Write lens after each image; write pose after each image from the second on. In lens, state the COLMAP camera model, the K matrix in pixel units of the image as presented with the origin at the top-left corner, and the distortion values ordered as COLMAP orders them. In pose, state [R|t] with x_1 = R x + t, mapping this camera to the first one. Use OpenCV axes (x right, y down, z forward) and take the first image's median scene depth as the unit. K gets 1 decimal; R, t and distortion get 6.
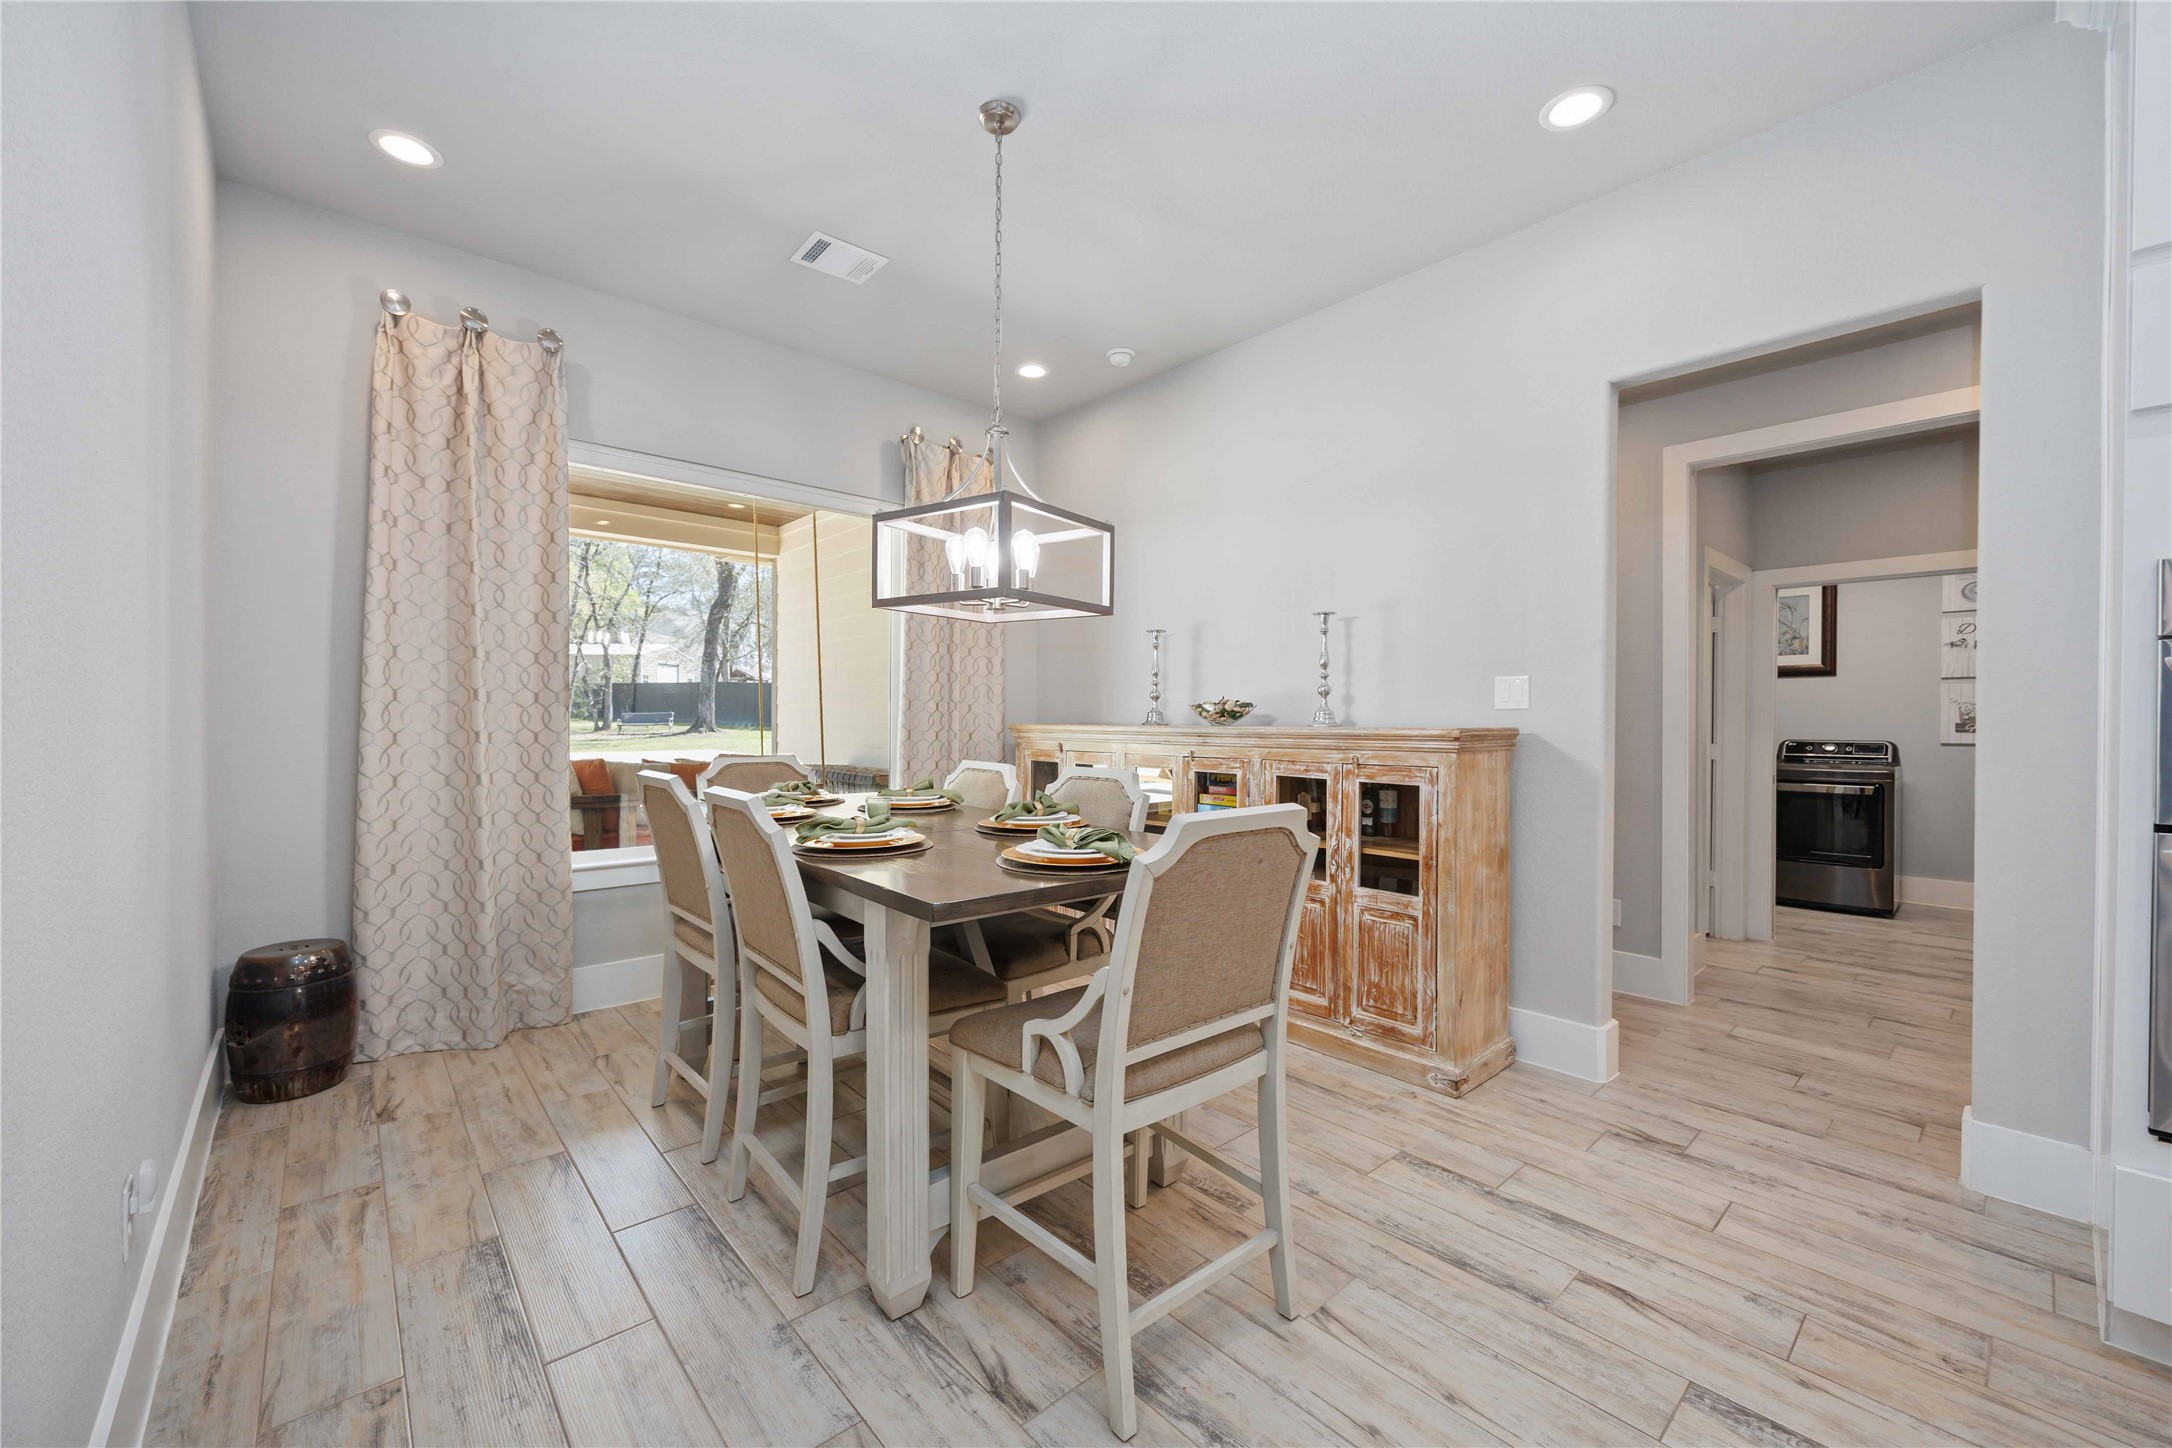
lens RADIAL K [[851.5, 0, 1090.4], [0, 851.5, 723.4], [0, 0, 1]] dist [-0.000856, -0.000076]
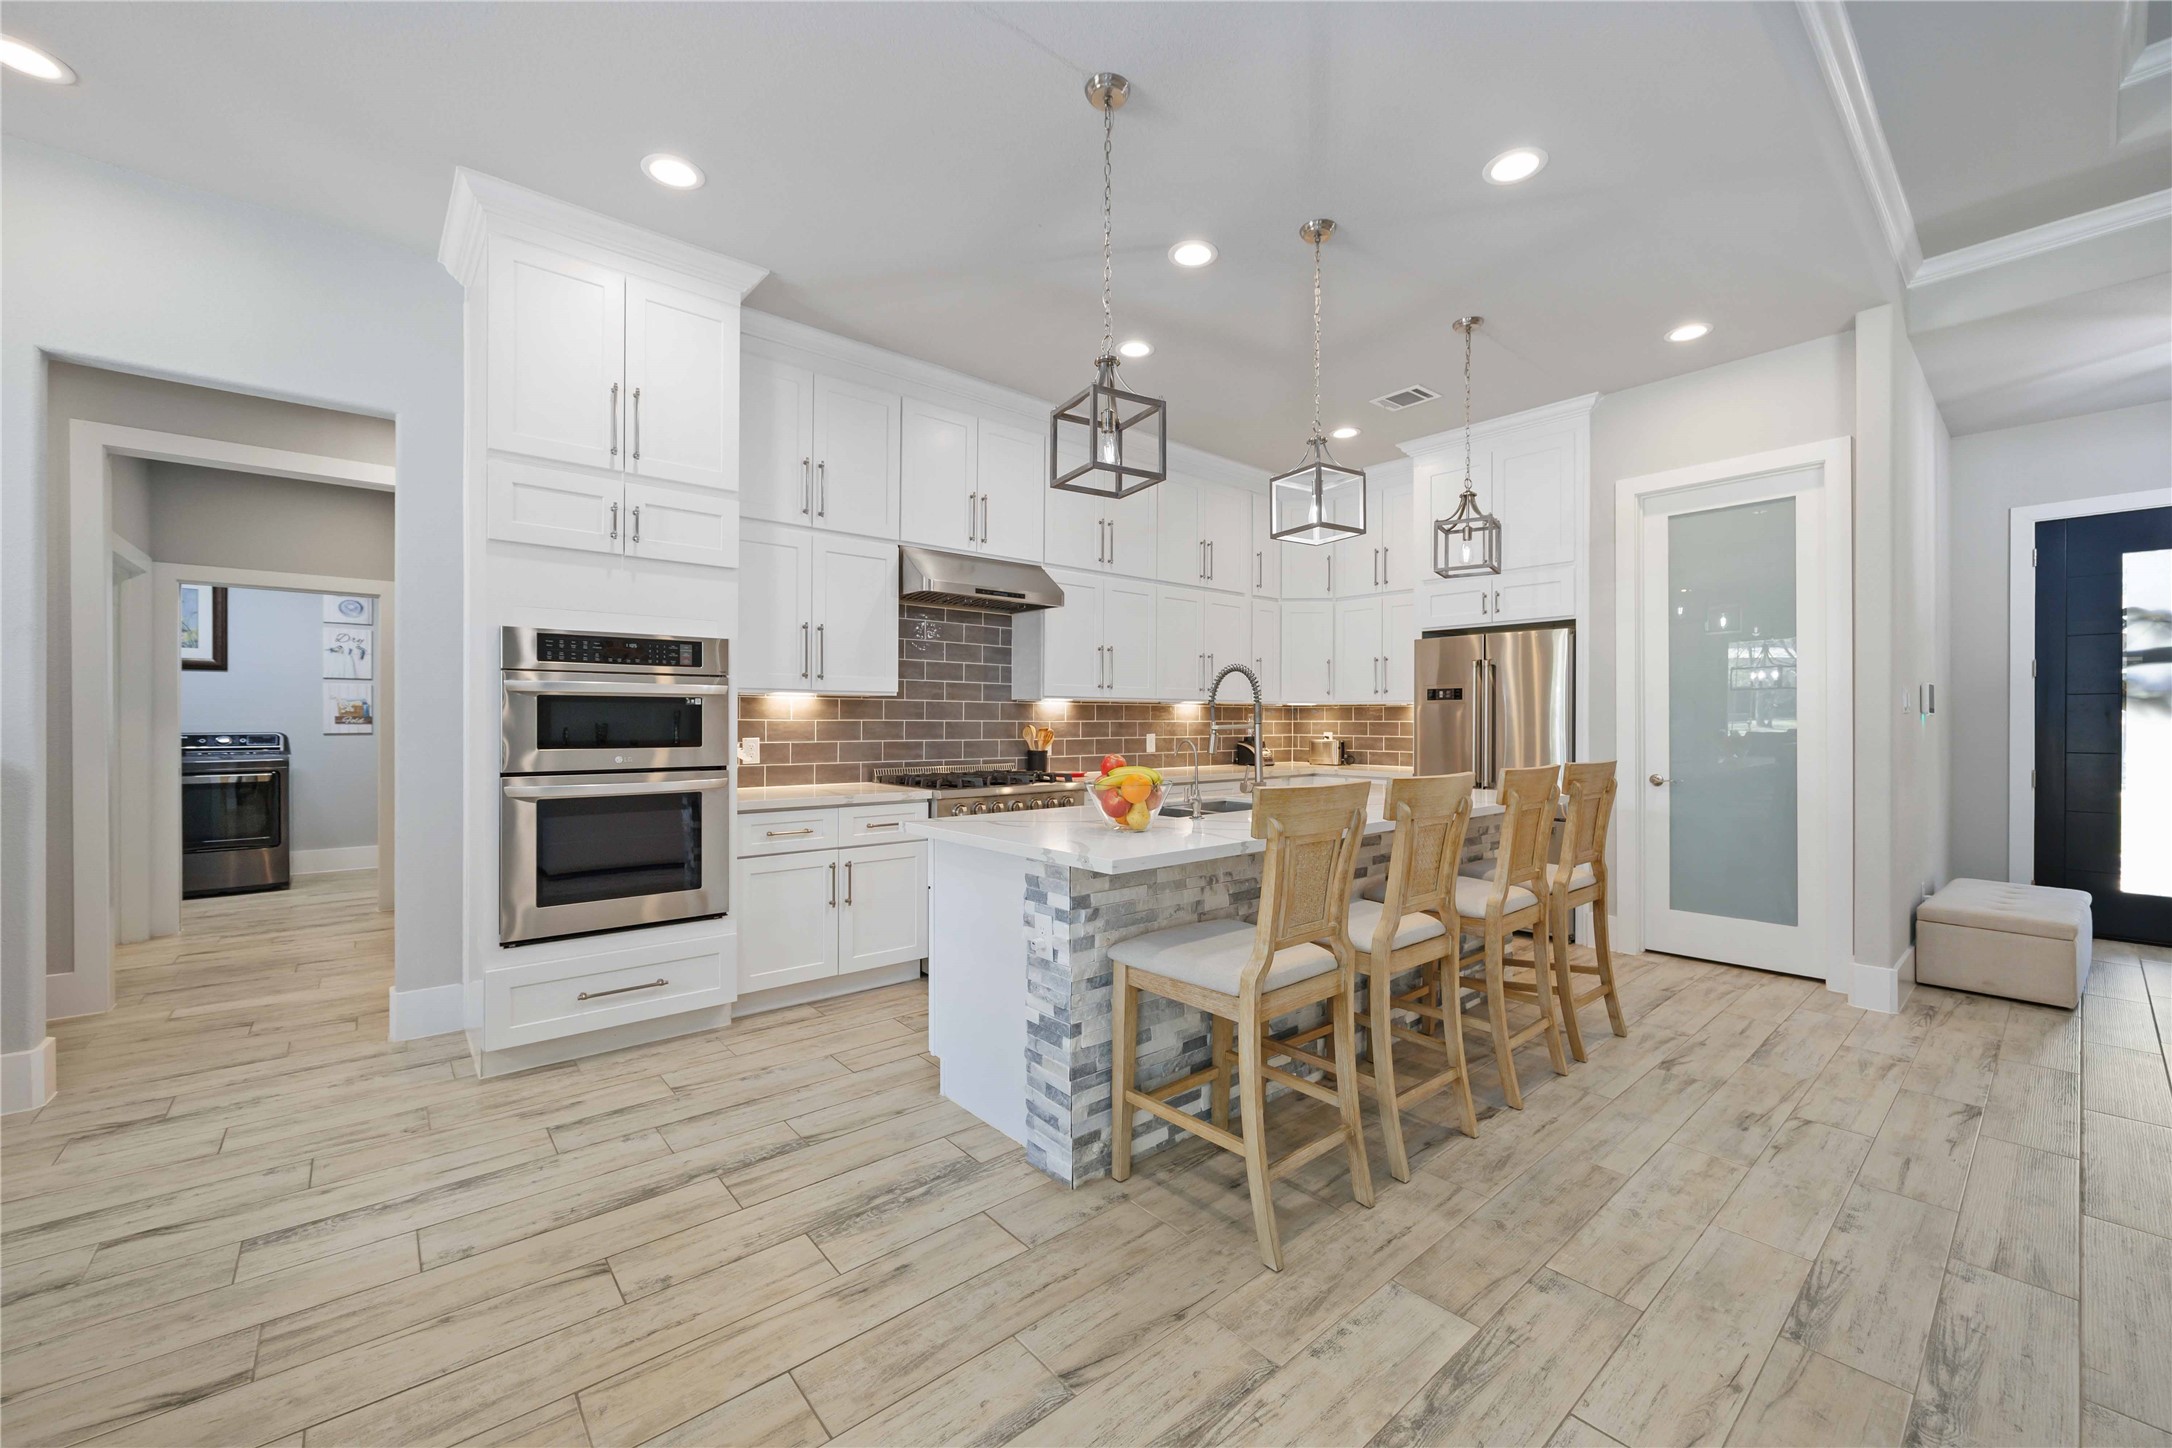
lens RADIAL K [[851.5, 0, 1090.4], [0, 851.5, 723.4], [0, 0, 1]] dist [-0.000856, -0.000076]
pose [[0.019509, -0.009930, 0.999760, -0.193496], [0.001506, 0.999950, 0.009902, -0.000321], [-0.999809, 0.001312, 0.019523, -0.103578]]
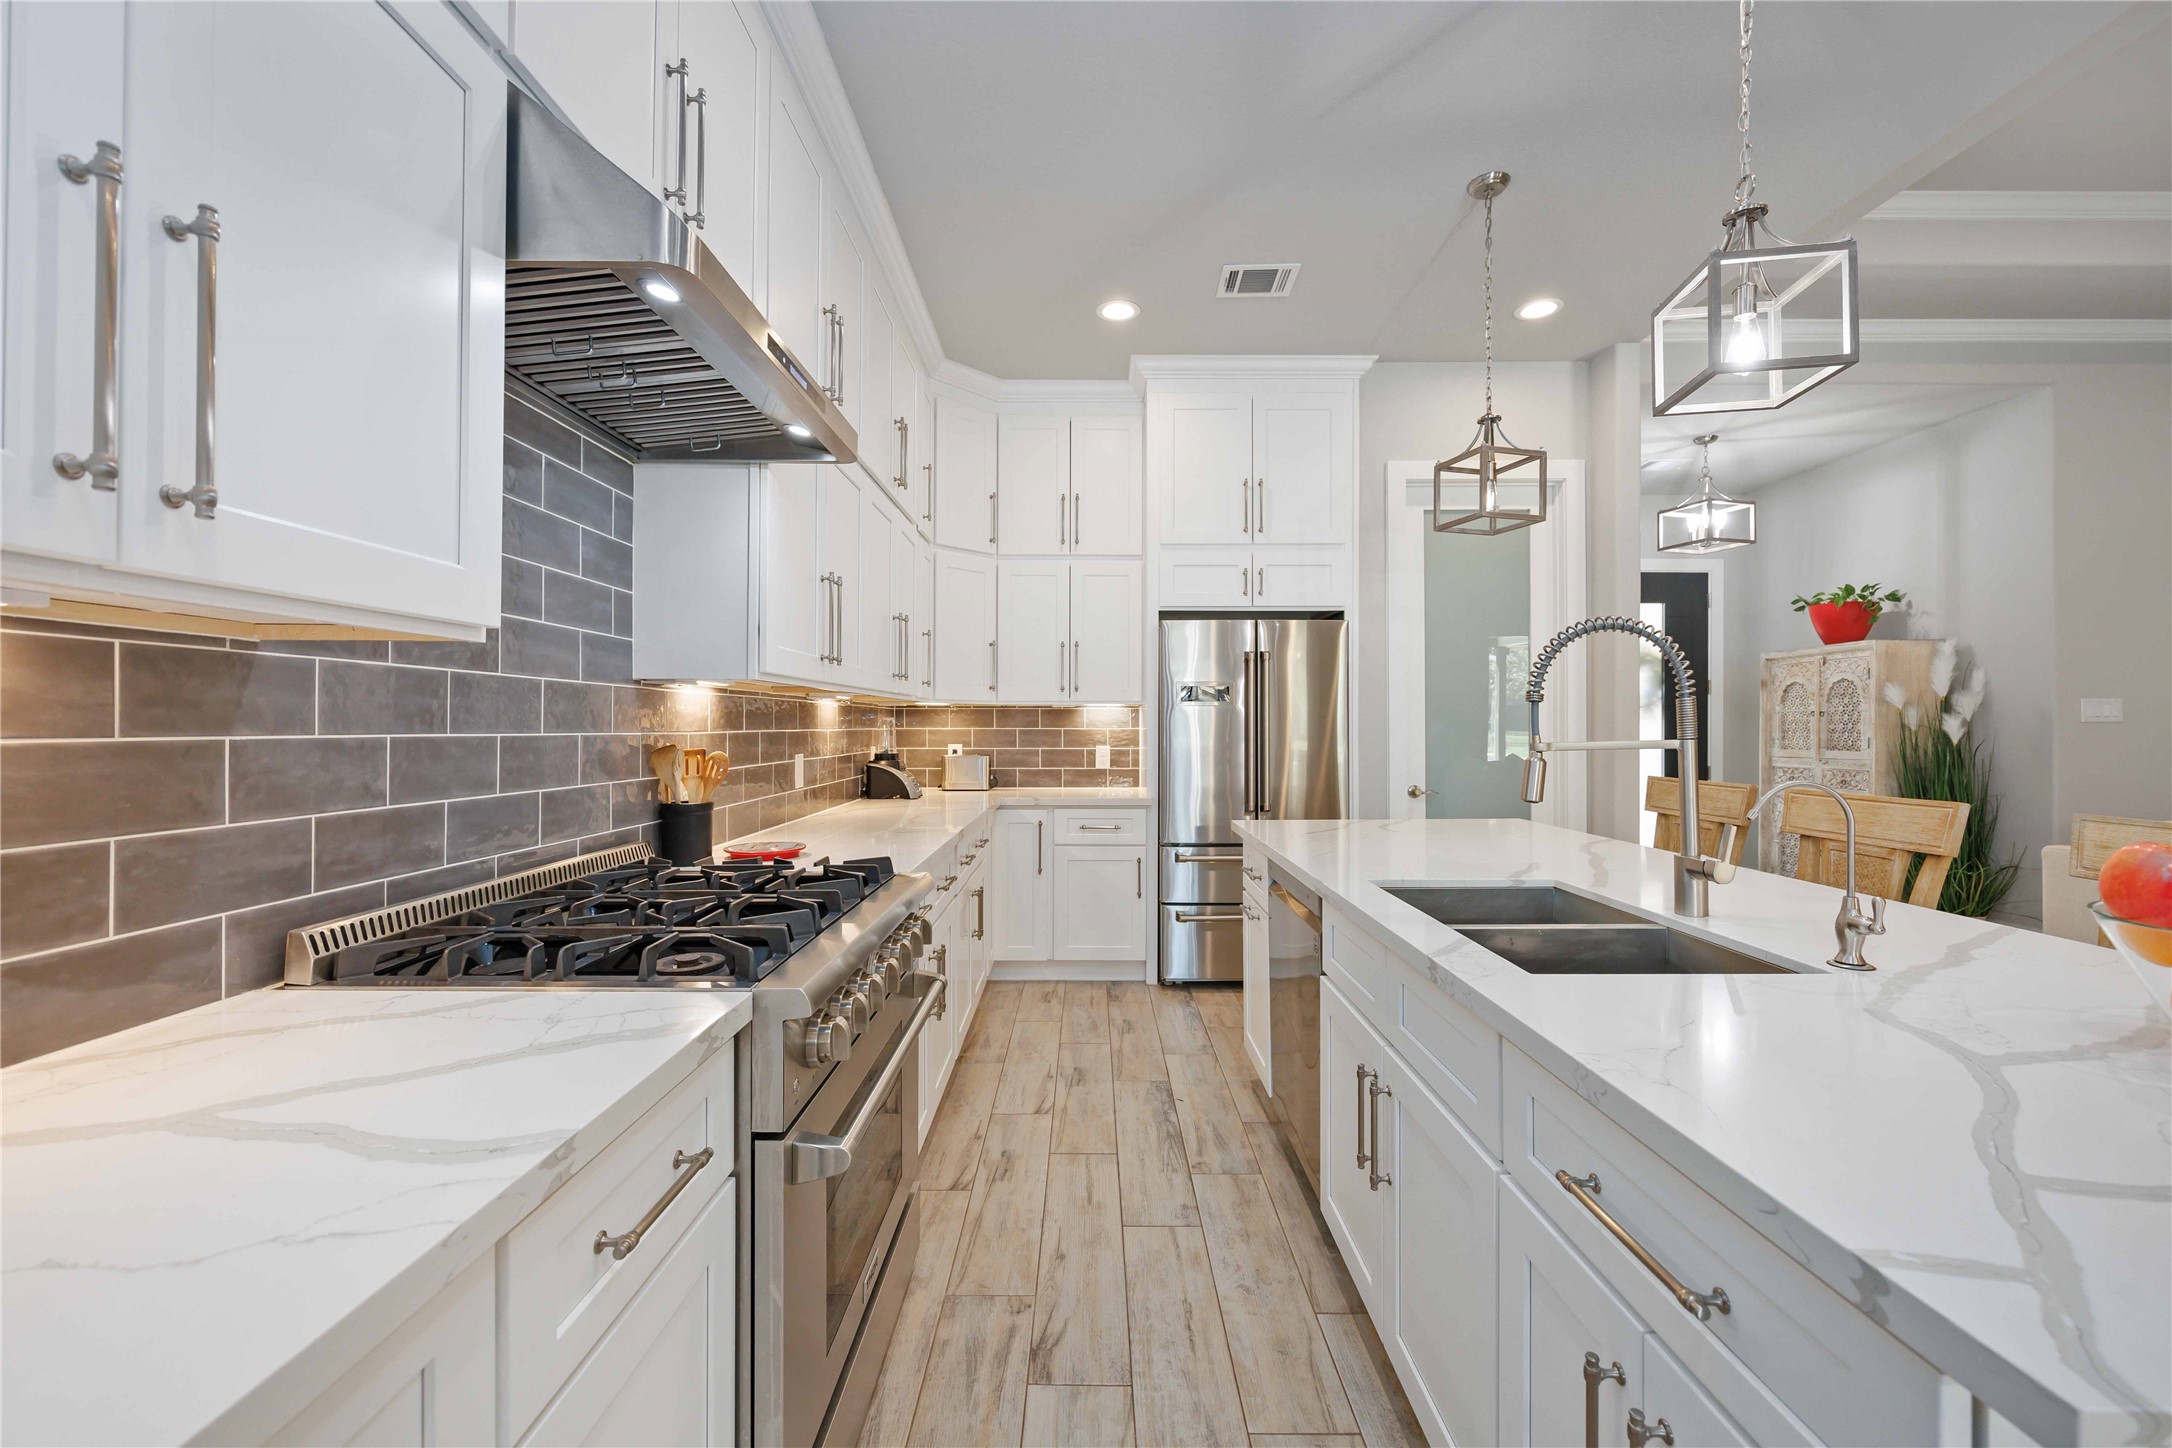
lens RADIAL K [[870.6, 0, 1086.0], [0, 870.6, 724.0], [0, 0, 1]] dist [0.001329, 0.000047]
pose [[-0.737083, -0.006568, 0.675770, 0.475304], [-0.004083, 0.999978, 0.005266, -0.000600], [-0.675789, 0.001123, -0.737094, 0.209491]]
